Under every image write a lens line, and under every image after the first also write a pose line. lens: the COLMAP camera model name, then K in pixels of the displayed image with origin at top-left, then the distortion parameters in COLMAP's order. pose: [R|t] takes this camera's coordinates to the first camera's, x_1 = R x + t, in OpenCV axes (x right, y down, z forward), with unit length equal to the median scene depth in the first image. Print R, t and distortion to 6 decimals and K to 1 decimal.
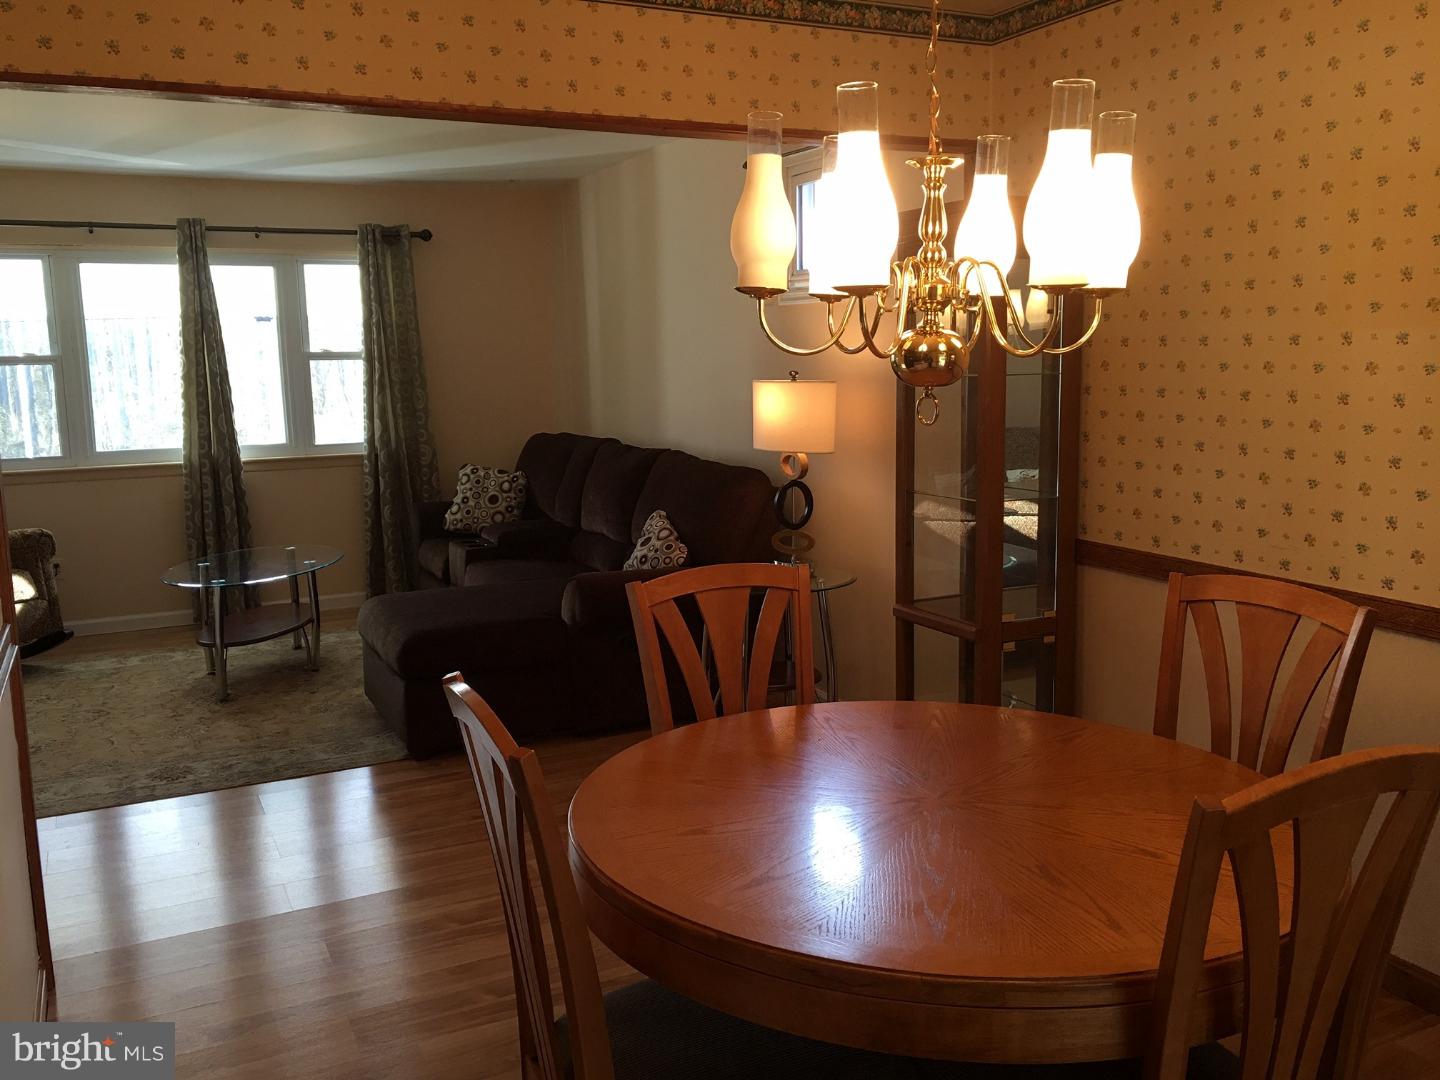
lens RADIAL K [[1213.0, 0, 717.8], [0, 1213.0, 568.6], [0, 0, 1]] dist [0.056982, -0.105676]
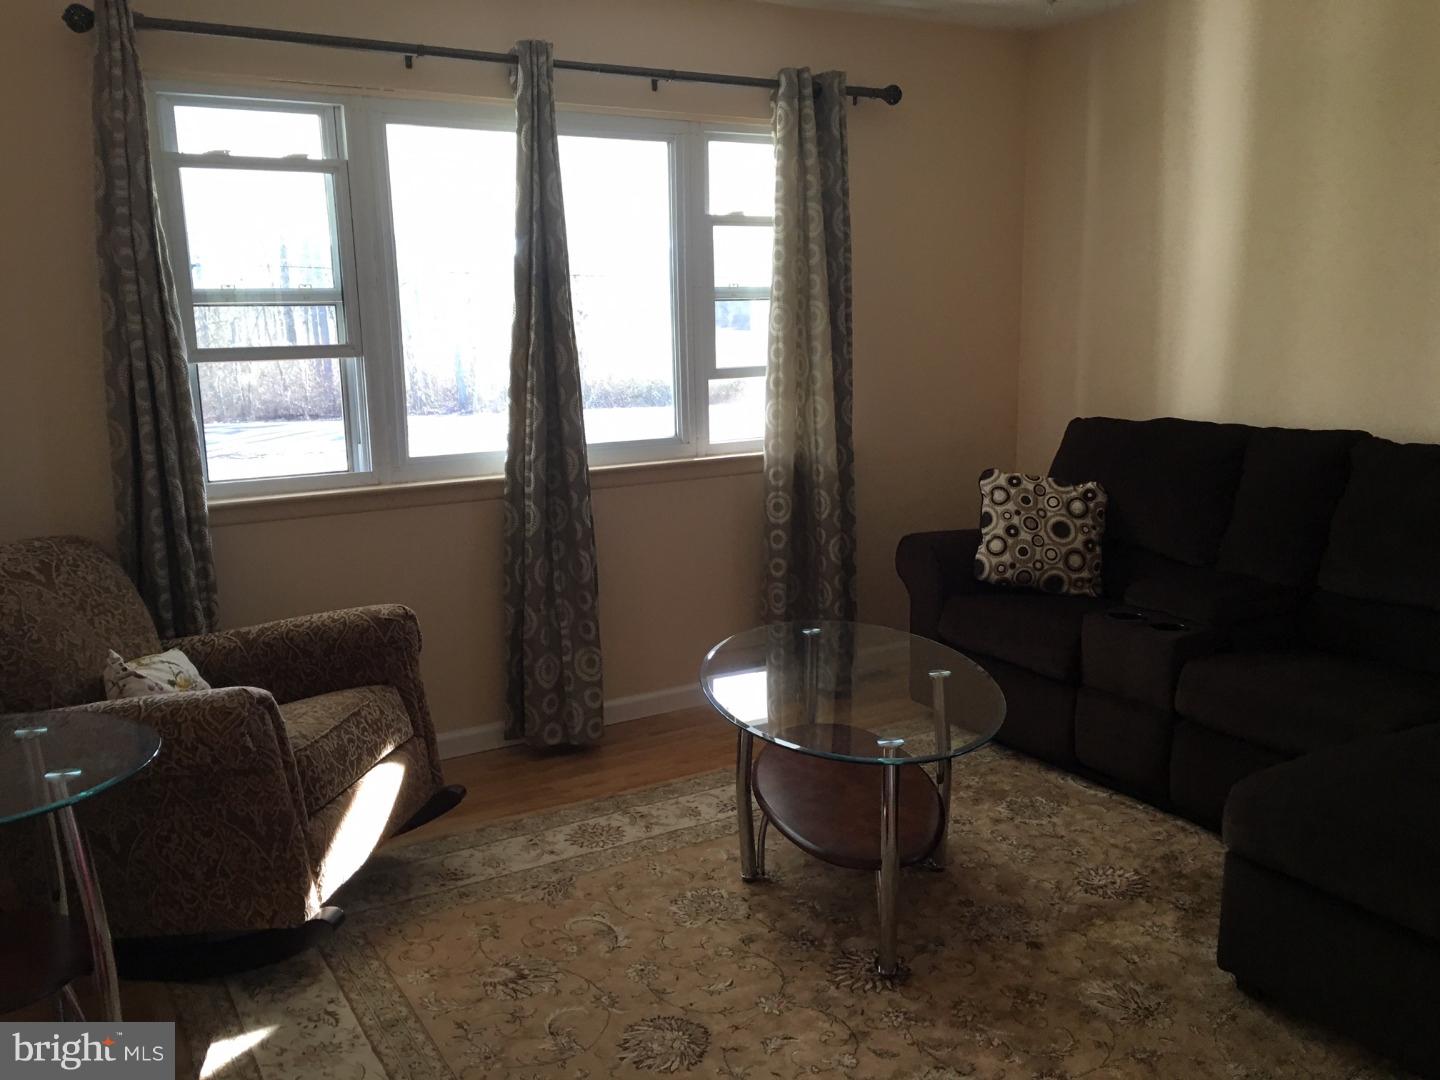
lens RADIAL K [[1213.0, 0, 717.8], [0, 1213.0, 568.6], [0, 0, 1]] dist [0.056982, -0.105676]
pose [[0.993823, -0.021841, 0.108810, -0.417075], [0.018170, 0.999235, 0.034617, -0.061040], [-0.109483, -0.032426, 0.993460, 0.411573]]
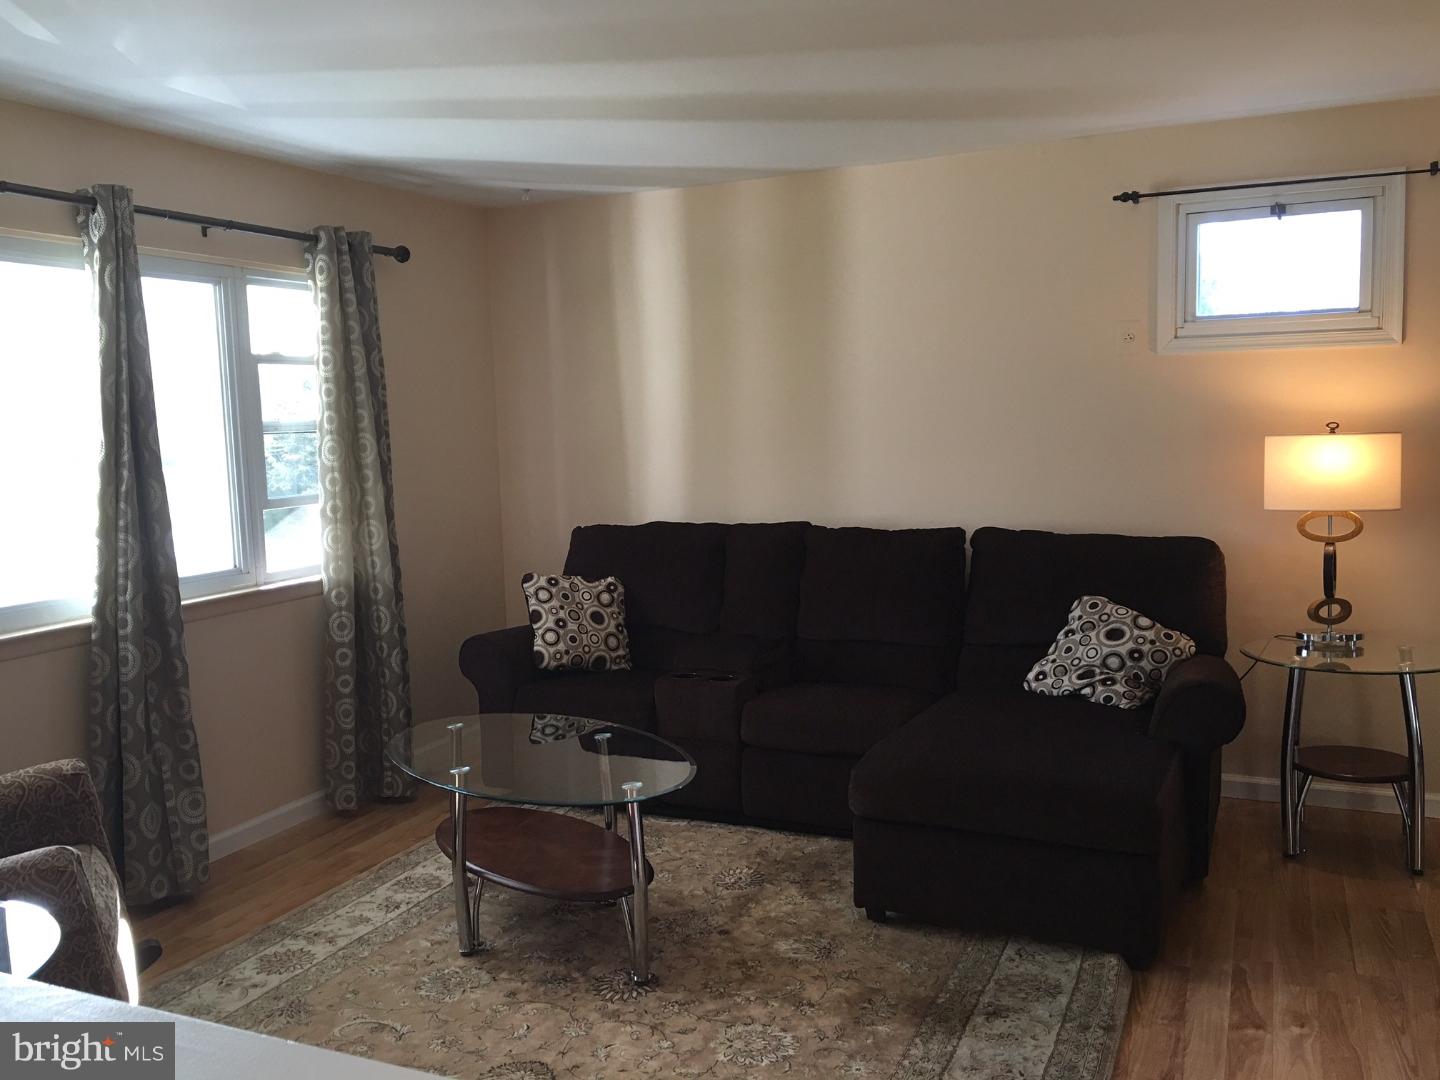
lens RADIAL K [[1213.0, 0, 717.8], [0, 1213.0, 568.6], [0, 0, 1]] dist [0.056982, -0.105676]
pose [[0.749212, -0.087419, 0.656536, -0.599473], [0.131945, 0.991082, -0.018606, -0.062514], [-0.649055, 0.100566, 0.754065, 0.398538]]
